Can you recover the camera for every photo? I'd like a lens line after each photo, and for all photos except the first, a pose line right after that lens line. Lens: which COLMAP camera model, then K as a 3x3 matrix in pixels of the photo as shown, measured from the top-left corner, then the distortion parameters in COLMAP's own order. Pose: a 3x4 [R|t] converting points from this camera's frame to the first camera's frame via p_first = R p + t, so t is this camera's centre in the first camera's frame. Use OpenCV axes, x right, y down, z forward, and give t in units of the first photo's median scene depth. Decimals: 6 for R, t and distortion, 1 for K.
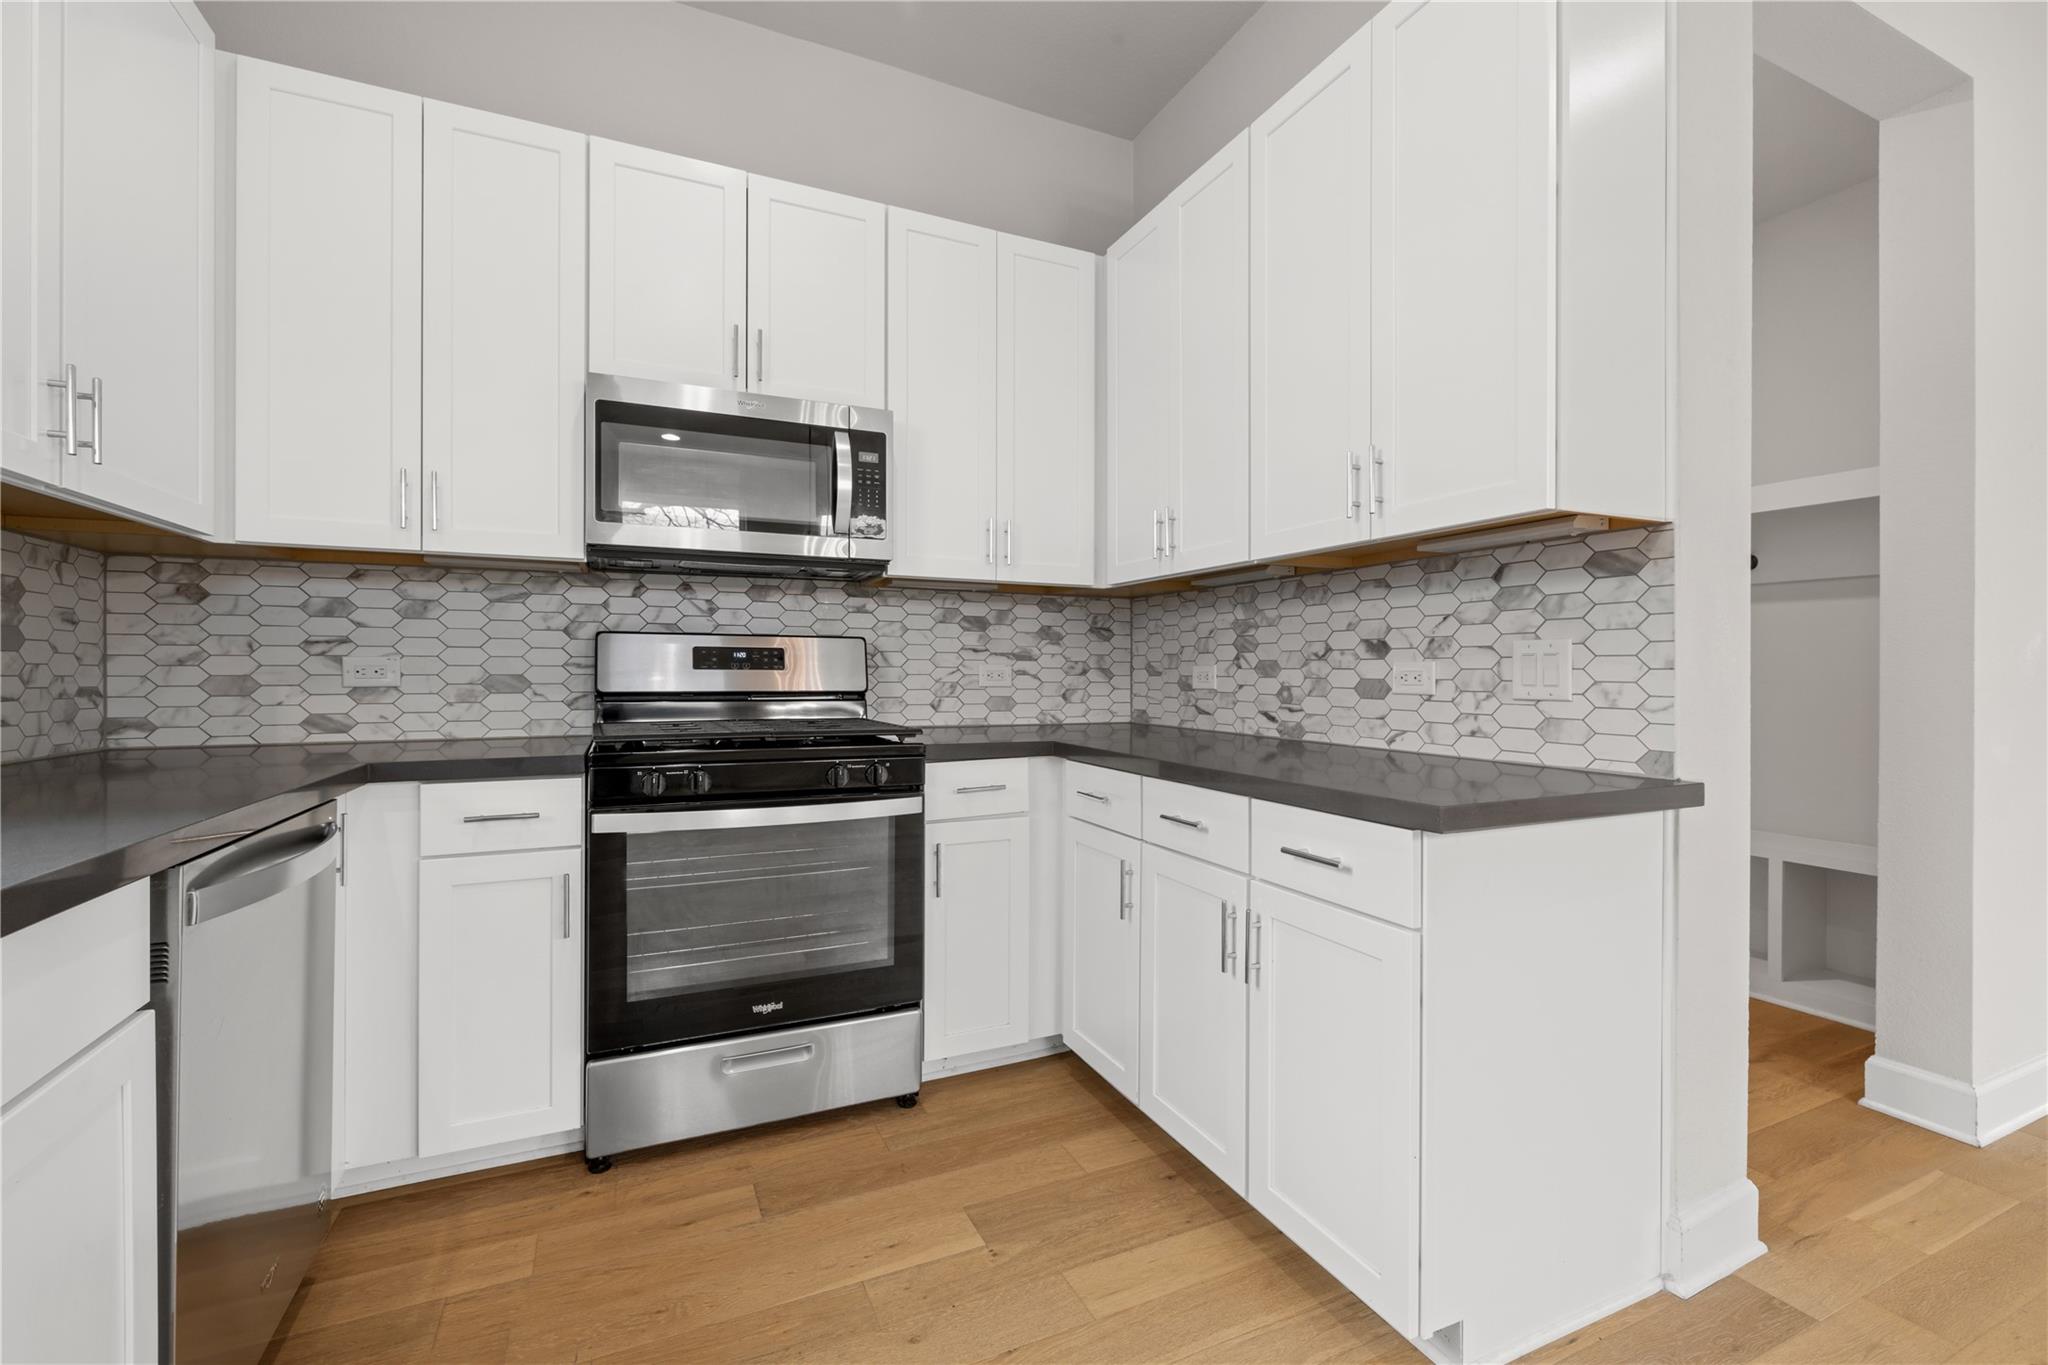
lens RADIAL K [[870.9, 0, 1022.4], [0, 870.9, 672.9], [0, 0, 1]] dist [-0.000087, -0.000762]
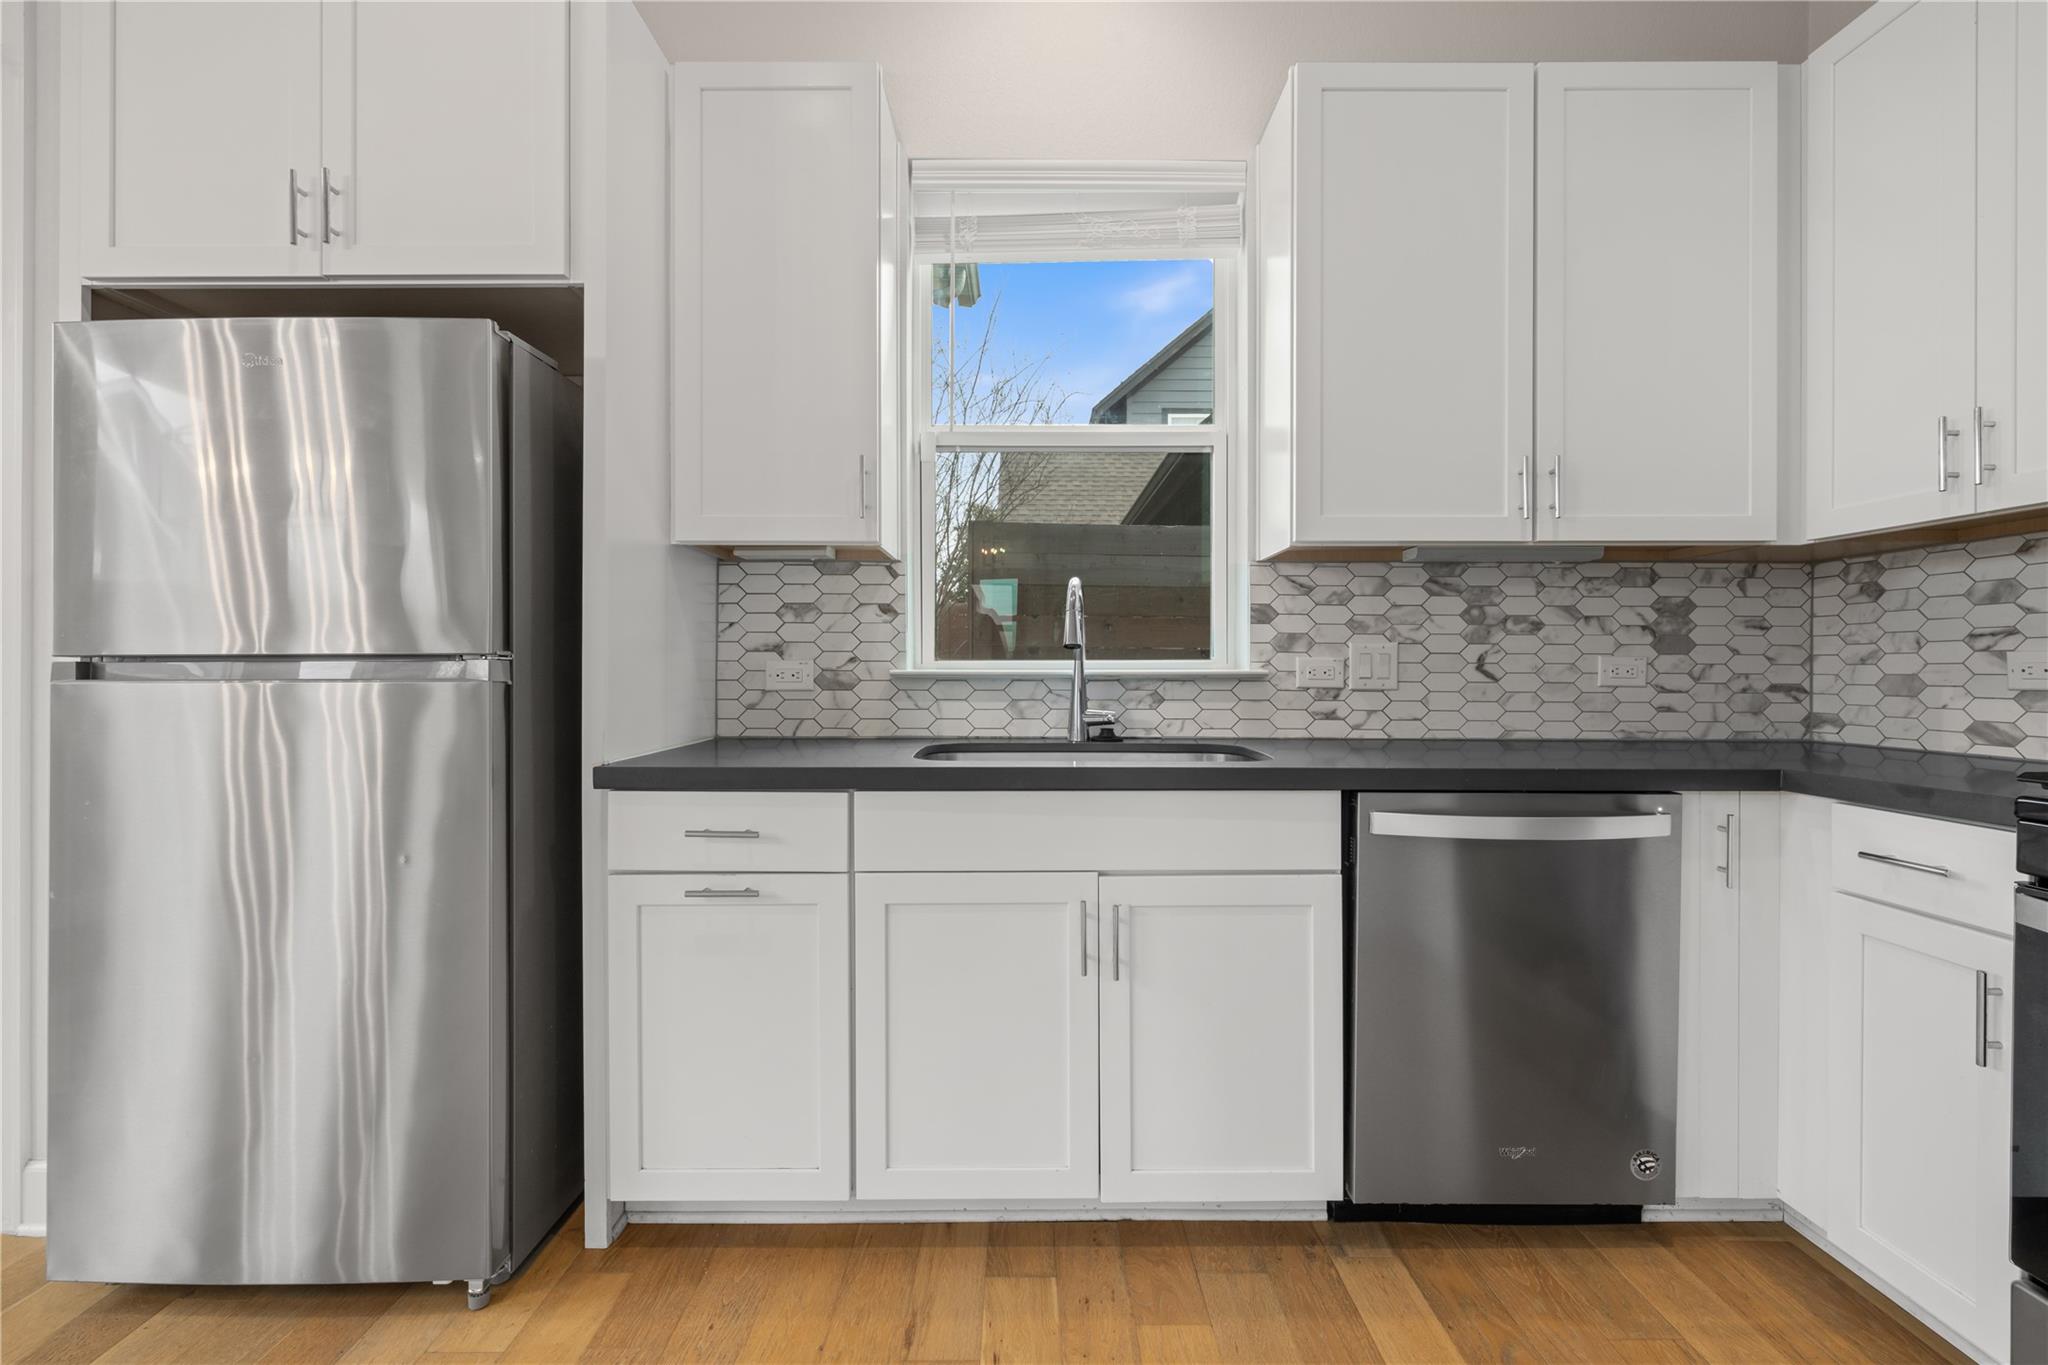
lens RADIAL K [[870.9, 0, 1031.5], [0, 870.9, 673.3], [0, 0, 1]] dist [-0.000087, -0.000762]
pose [[-0.416287, 0.000858, -0.909233, 0.328190], [-0.002797, 0.999994, 0.002225, 0.002268], [0.909229, 0.003469, -0.416282, 0.514361]]
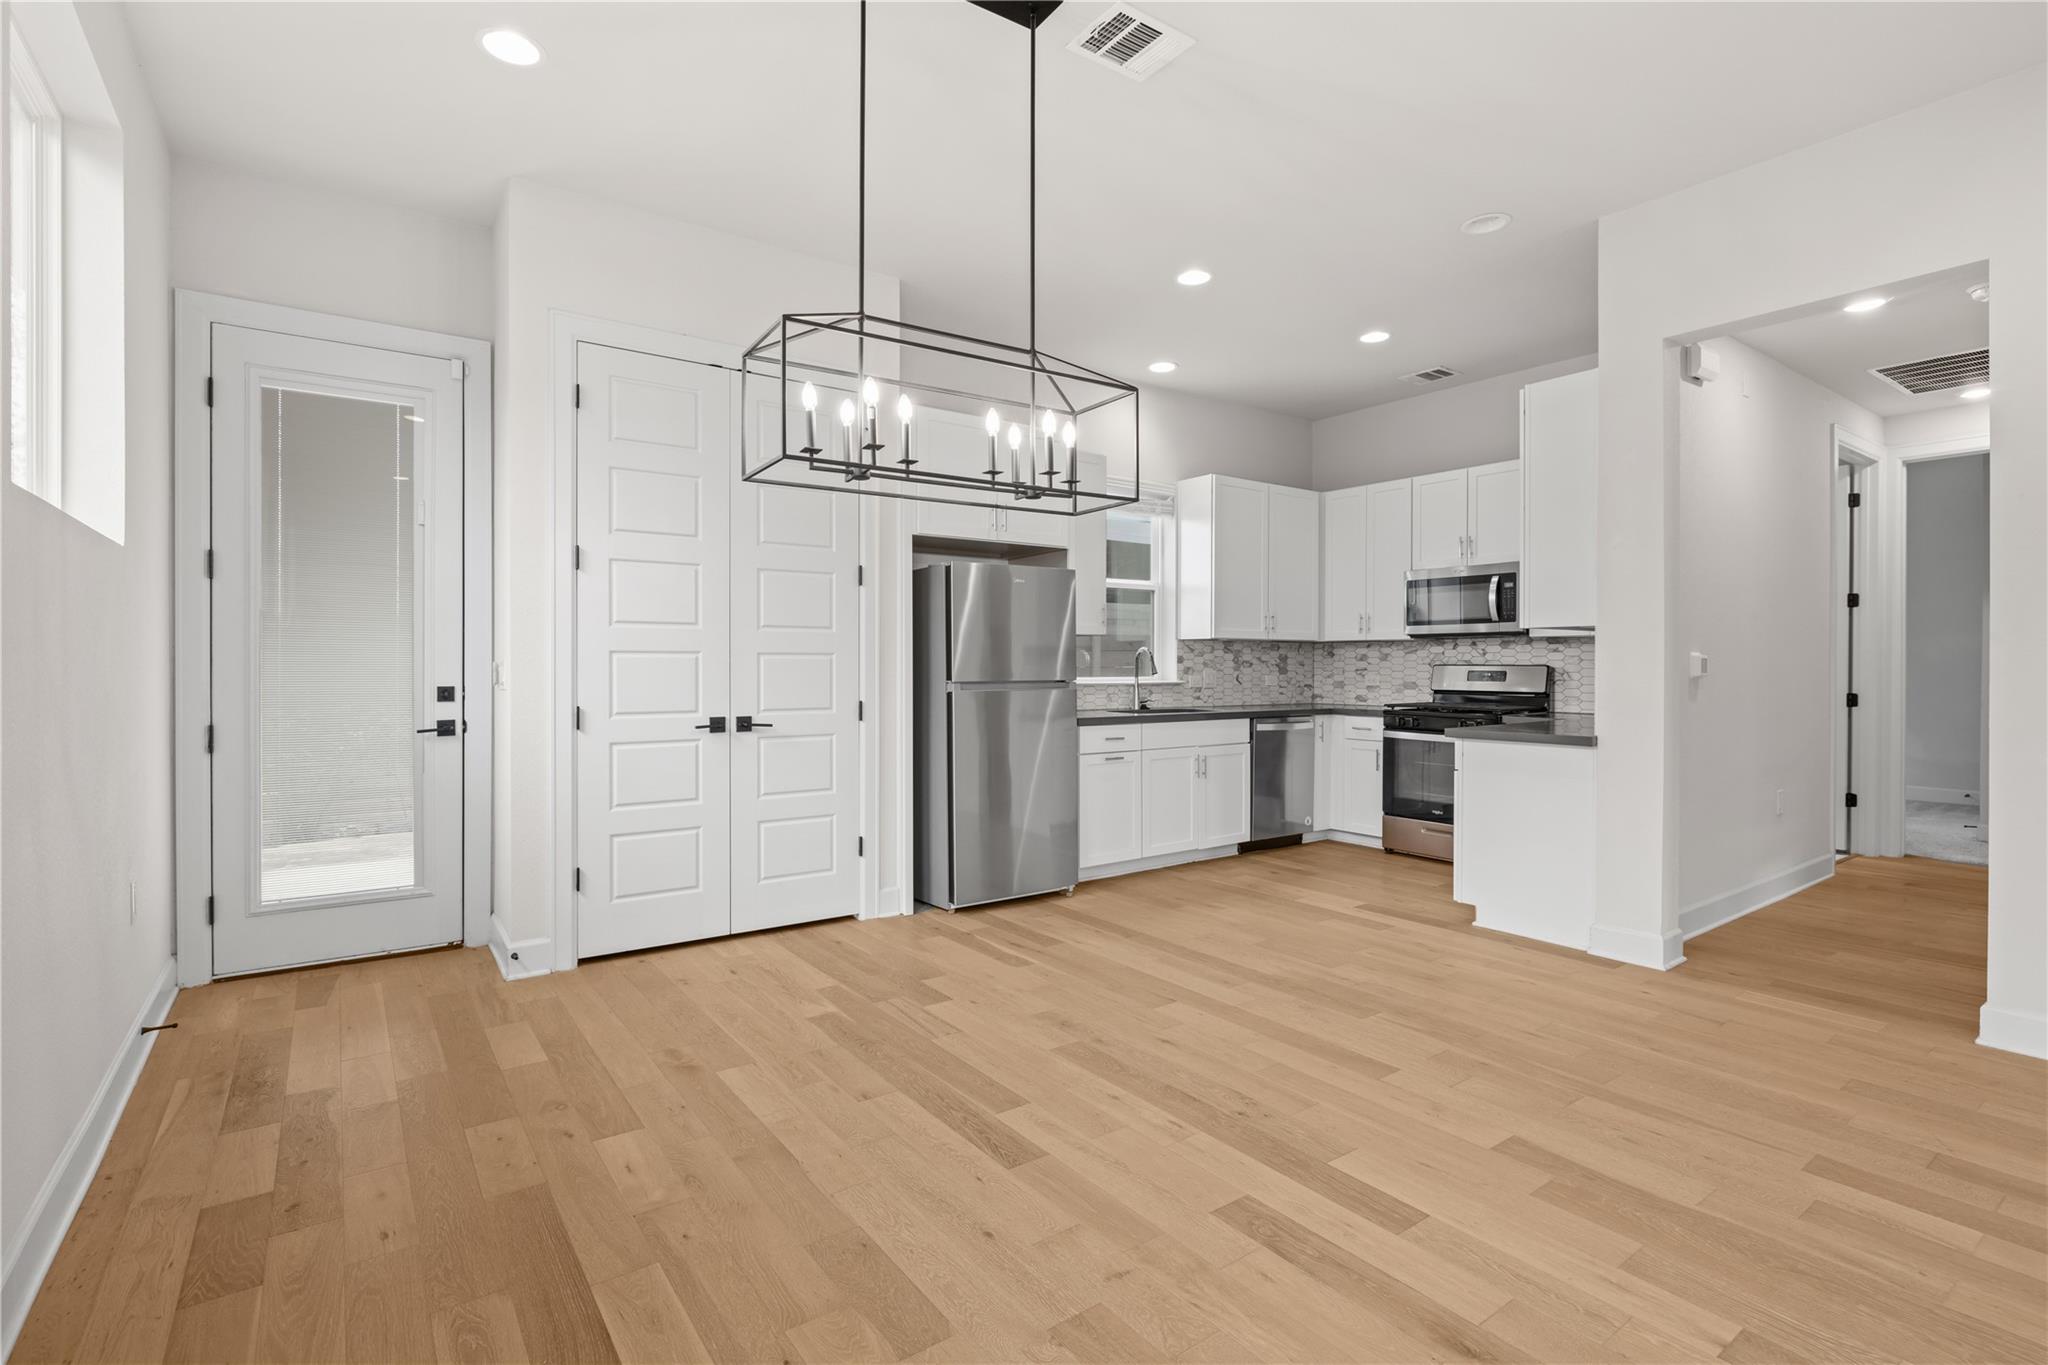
lens RADIAL K [[965.8, 0, 1033.1], [0, 965.8, 673.1], [0, 0, 1]] dist [-0.009277, 0.001731]
pose [[0.202624, 0.006193, -0.979237, 2.087134], [-0.002664, 0.999980, 0.005773, -0.040168], [0.979253, 0.001439, 0.202636, -0.699837]]
